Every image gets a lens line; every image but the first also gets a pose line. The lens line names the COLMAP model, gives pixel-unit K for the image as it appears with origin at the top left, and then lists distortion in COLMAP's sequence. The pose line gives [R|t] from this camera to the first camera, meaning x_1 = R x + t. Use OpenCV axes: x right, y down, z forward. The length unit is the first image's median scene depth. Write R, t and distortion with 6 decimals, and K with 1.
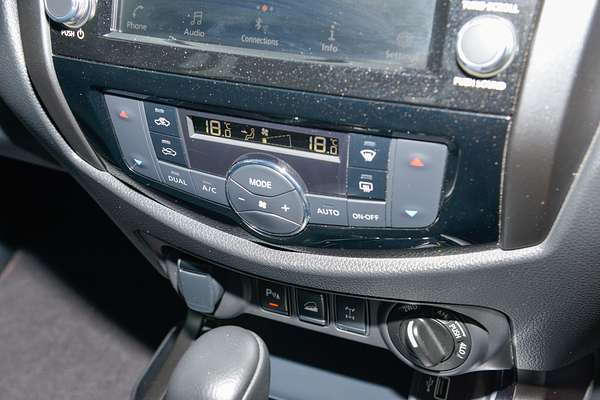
lens RADIAL K [[890.3, 0, 299.1], [0, 890.3, 197.3], [0, 0, 1]] dist [0.212806, 0.000000]
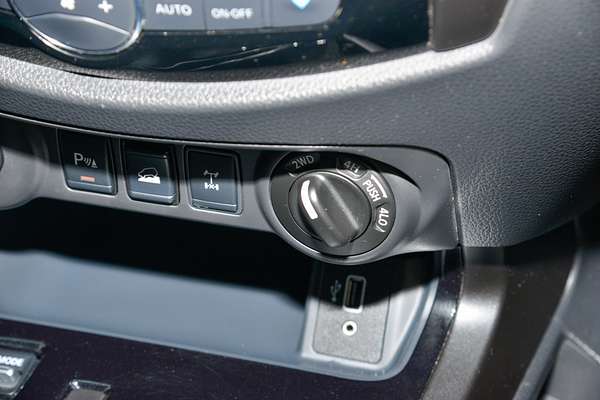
lens RADIAL K [[1661.5, 0, 301.3], [0, 1661.5, 200.3], [0, 0, 1]] dist [0.568823, 0.000000]
pose [[0.989258, -0.057467, 0.134408, -0.043459], [0.048695, 0.996519, 0.067670, 0.070027], [-0.137829, -0.060399, 0.988613, -0.207275]]
